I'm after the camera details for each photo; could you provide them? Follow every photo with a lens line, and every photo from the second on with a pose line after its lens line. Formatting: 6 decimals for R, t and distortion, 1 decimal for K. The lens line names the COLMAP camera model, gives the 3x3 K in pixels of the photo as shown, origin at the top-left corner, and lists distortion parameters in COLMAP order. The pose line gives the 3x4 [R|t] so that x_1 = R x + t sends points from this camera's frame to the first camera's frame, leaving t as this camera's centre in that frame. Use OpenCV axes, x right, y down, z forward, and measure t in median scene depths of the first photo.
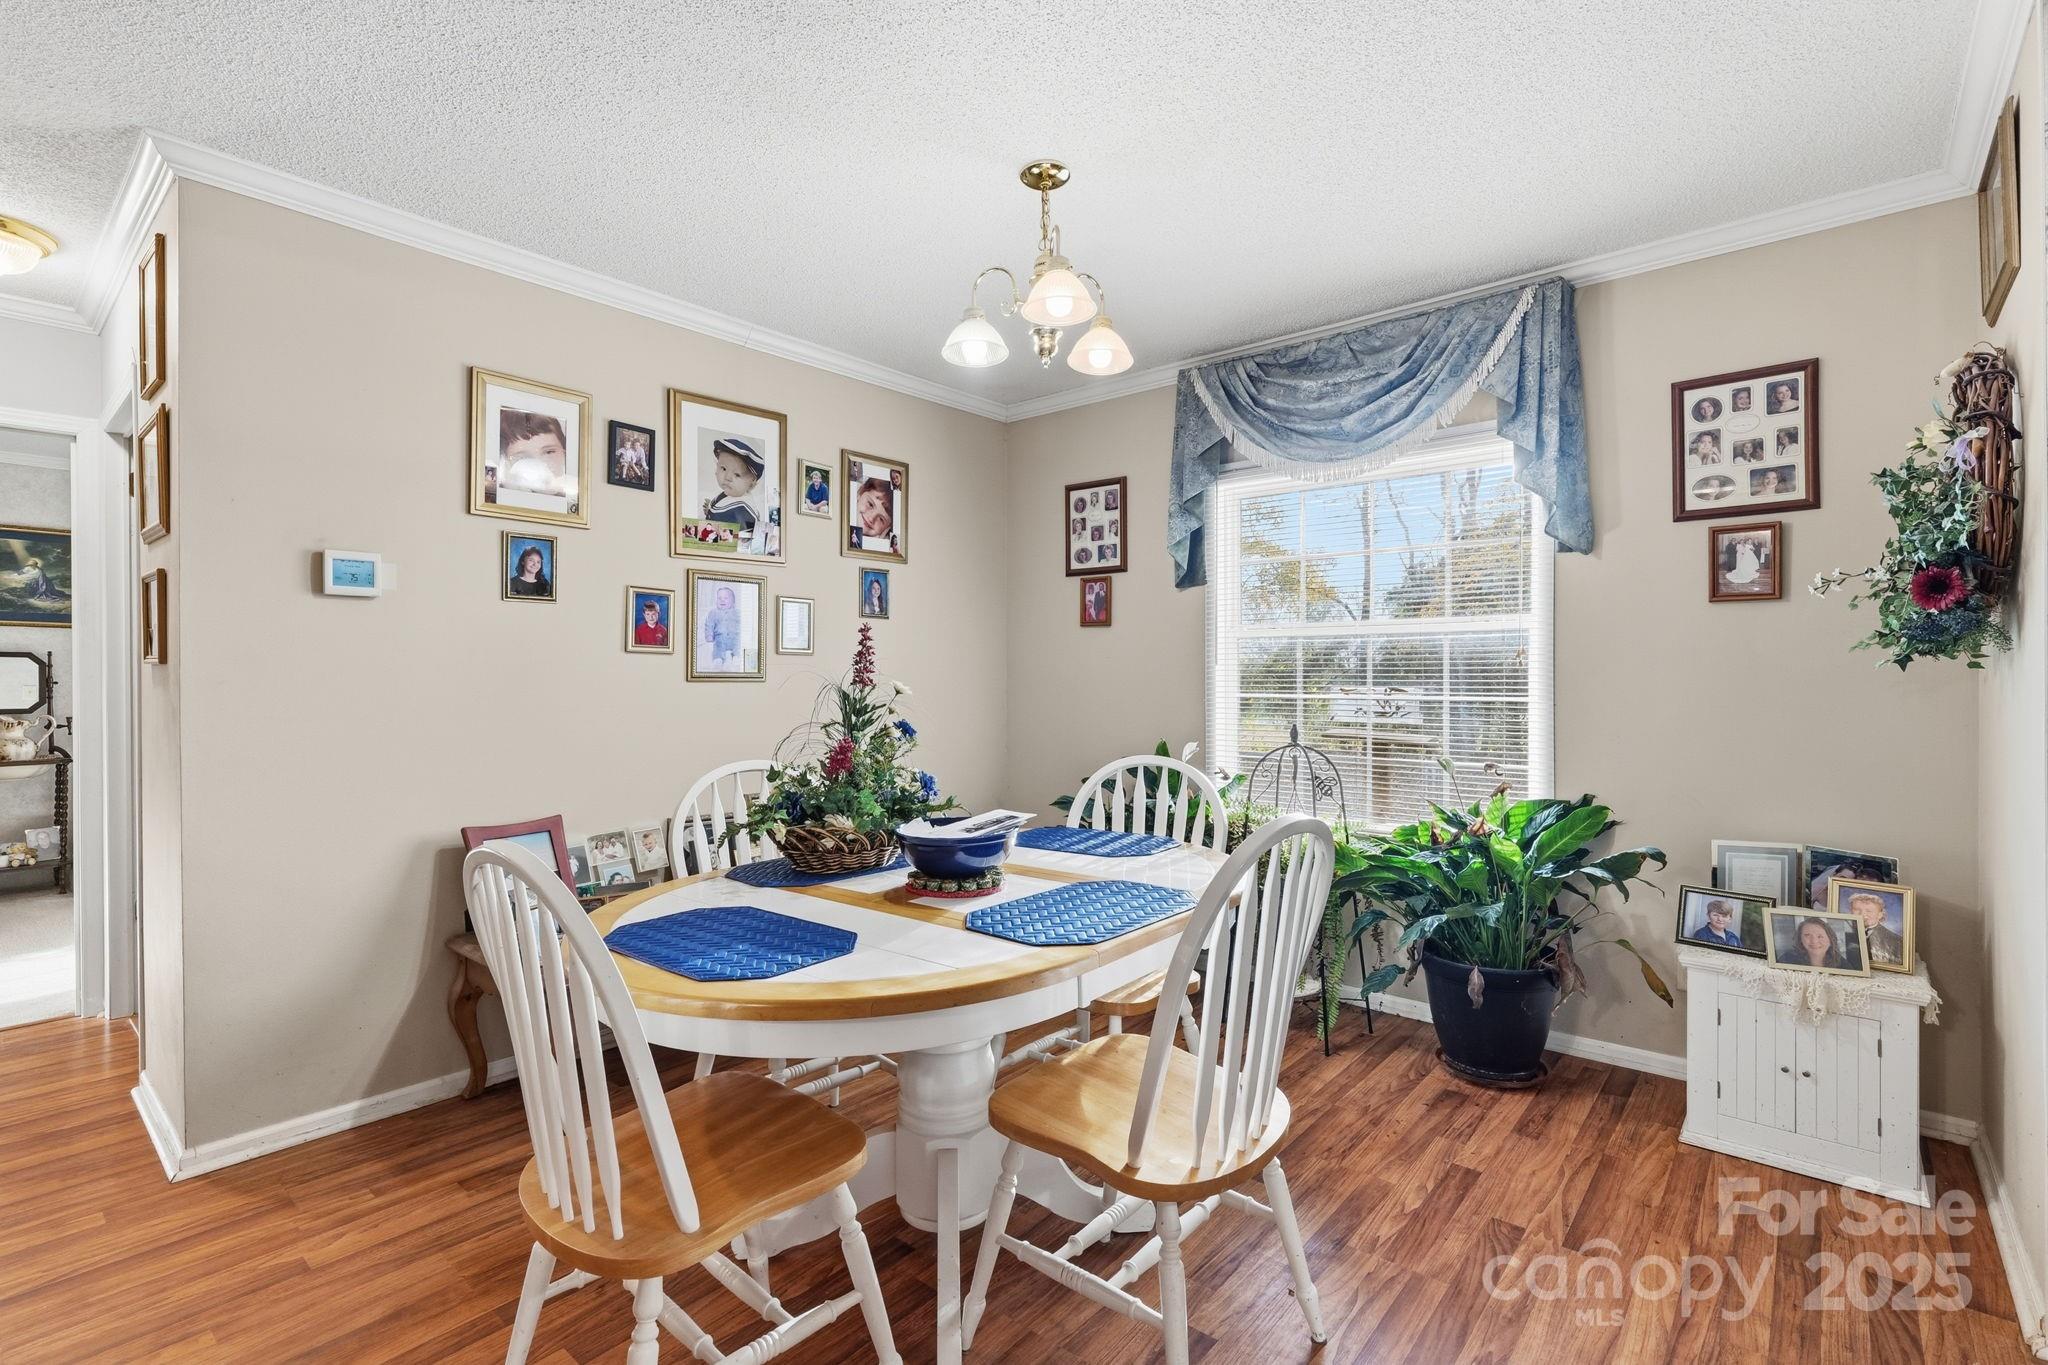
lens RADIAL K [[937.1, 0, 1018.9], [0, 937.1, 675.6], [0, 0, 1]] dist [0.003650, -0.000547]
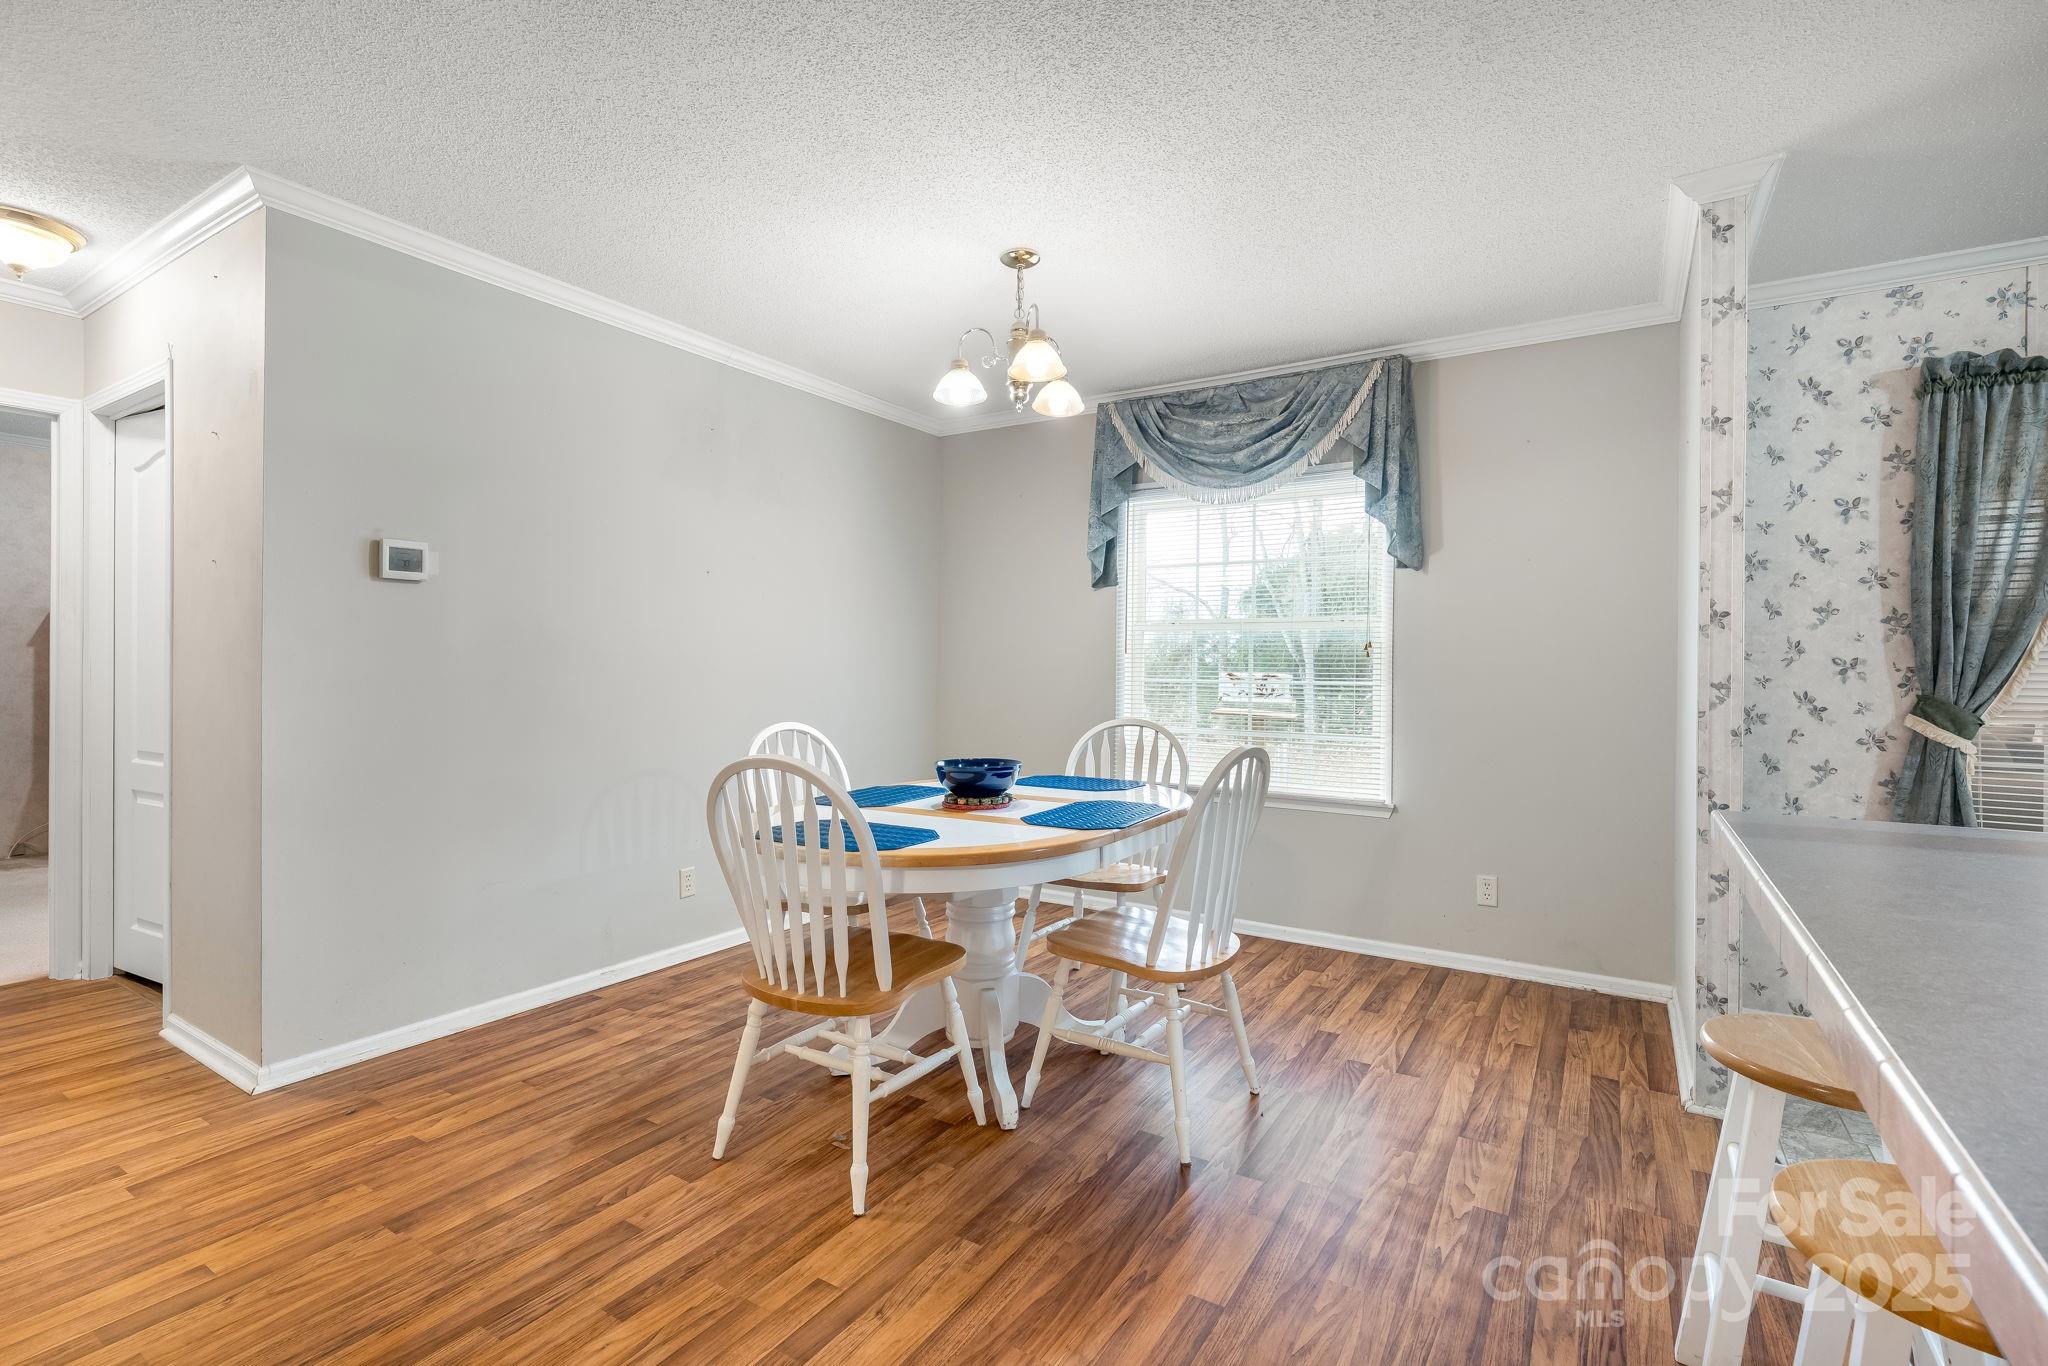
lens RADIAL K [[937.1, 0, 1016.2], [0, 937.1, 669.0], [0, 0, 1]] dist [0.003650, -0.000547]
pose [[0.989684, 0.011374, 0.142813, -0.143634], [-0.011628, 0.999932, 0.000945, 0.013118], [-0.142793, -0.002596, 0.989749, -0.229397]]
